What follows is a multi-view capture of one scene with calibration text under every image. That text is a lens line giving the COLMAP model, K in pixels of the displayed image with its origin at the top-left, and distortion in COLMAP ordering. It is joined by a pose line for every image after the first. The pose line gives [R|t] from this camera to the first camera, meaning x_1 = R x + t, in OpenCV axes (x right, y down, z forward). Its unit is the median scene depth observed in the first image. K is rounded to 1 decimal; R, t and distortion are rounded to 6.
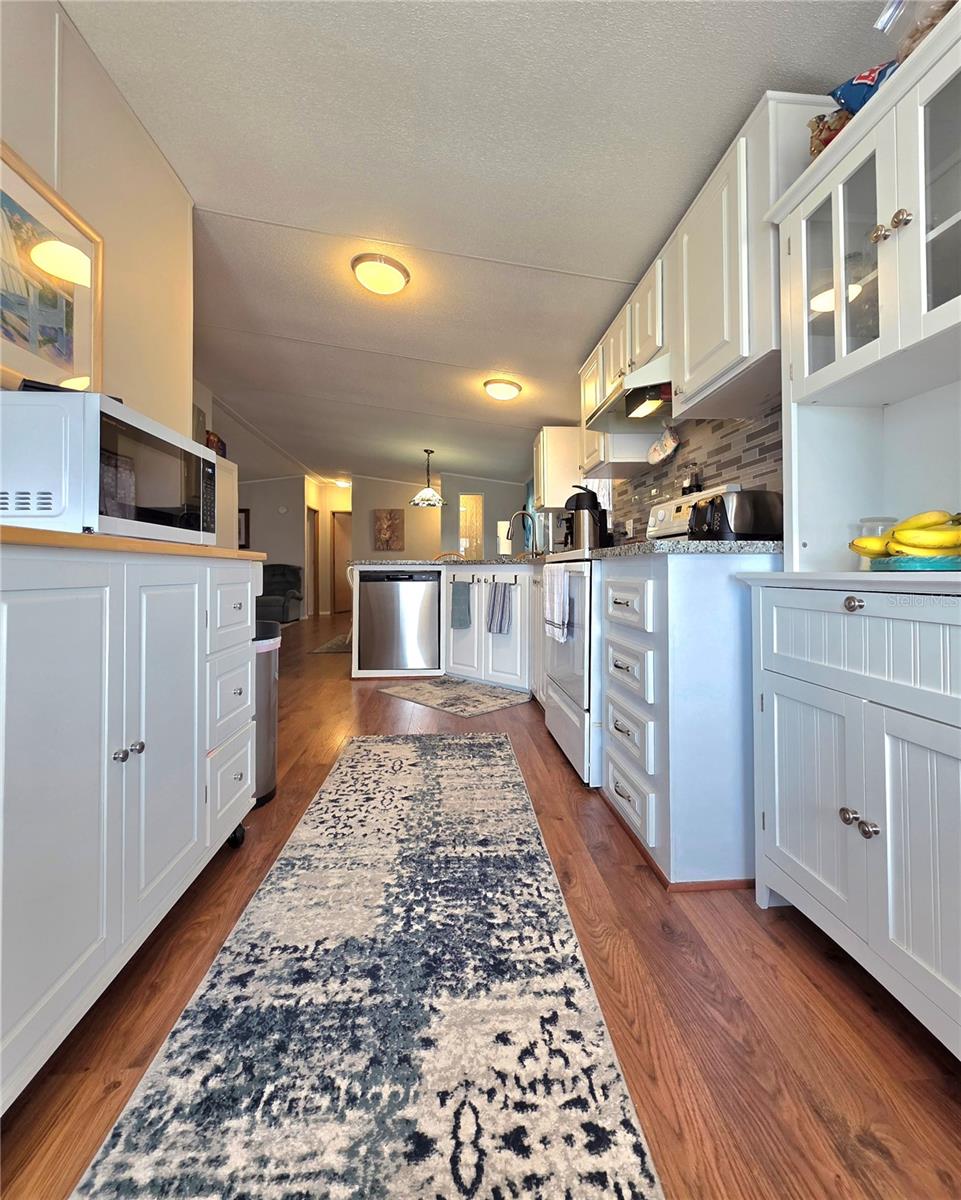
lens RADIAL K [[512.9, 0, 484.9], [0, 512.9, 557.5], [0, 0, 1]] dist [0.001745, 0.000690]
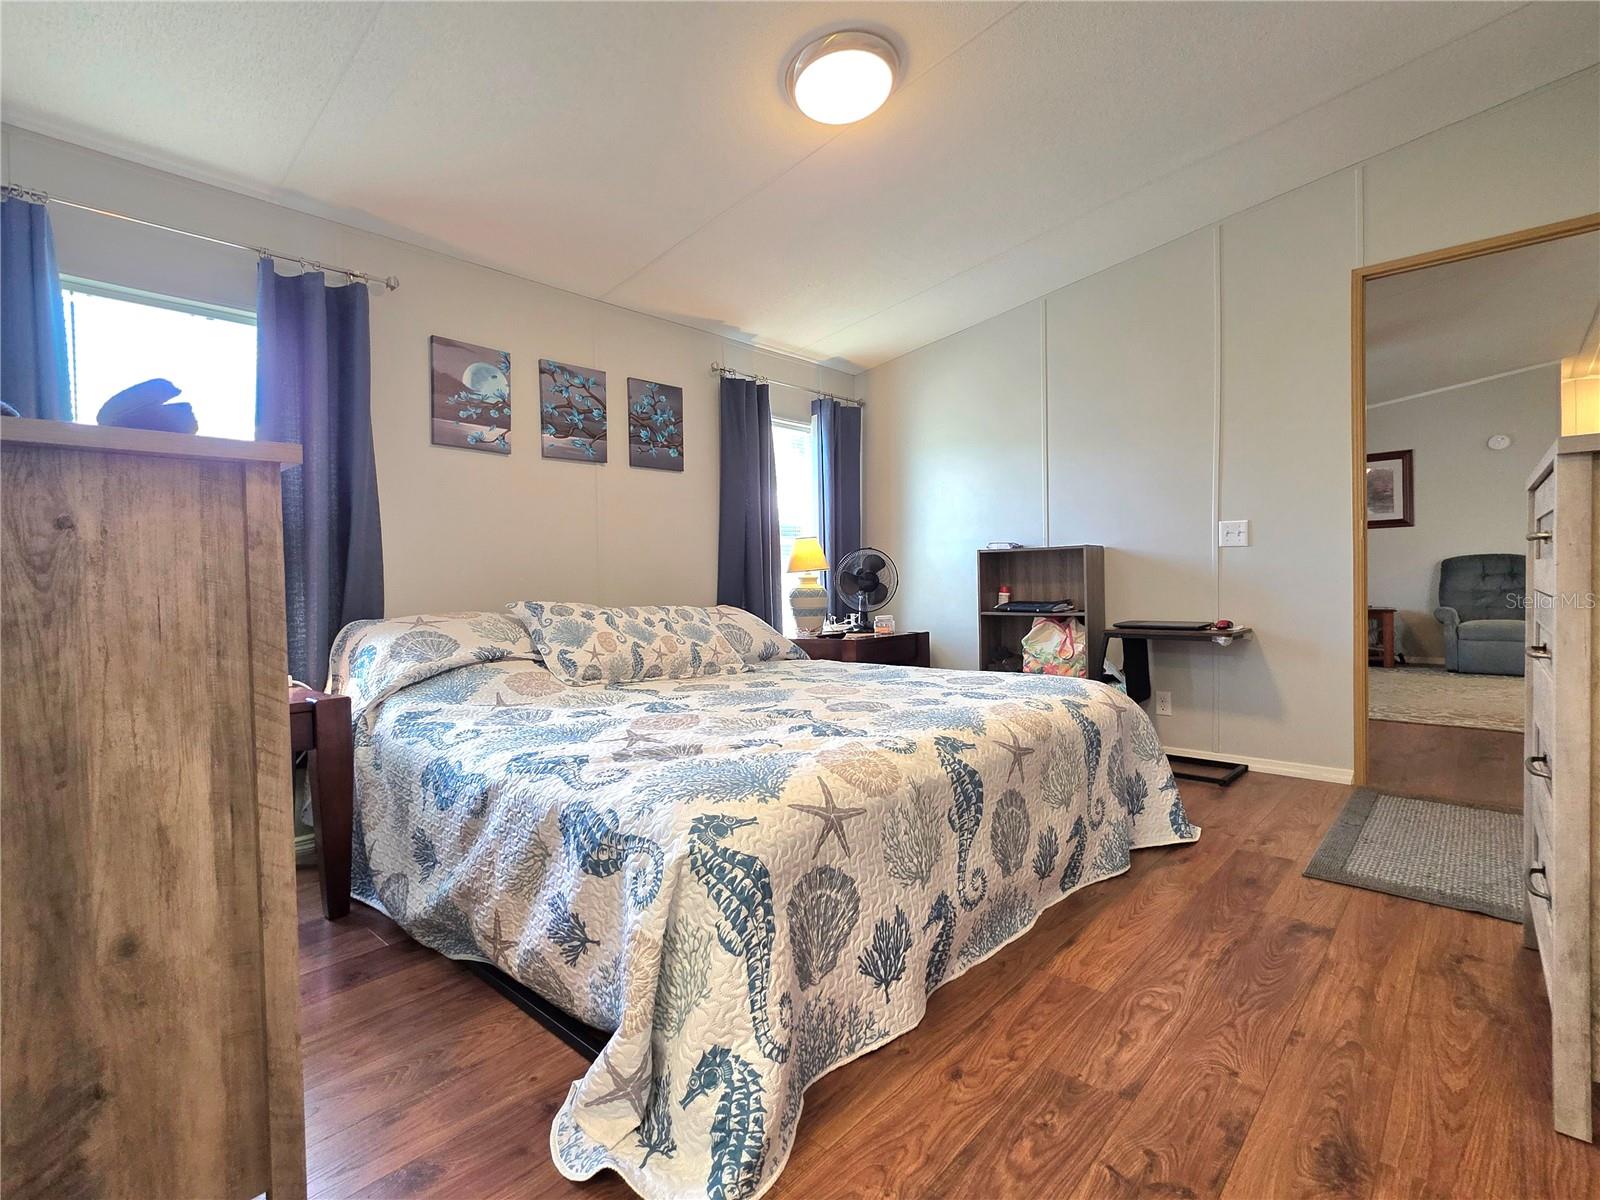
lens RADIAL K [[759.3, 0, 805.6], [0, 759.3, 596.9], [0, 0, 1]] dist [-0.000253, 0.002294]
pose [[0.686005, 0.002518, -0.727592, -2.739728], [0.039540, 0.998387, 0.040735, -0.014038], [0.726521, -0.056713, 0.684799, 0.196970]]
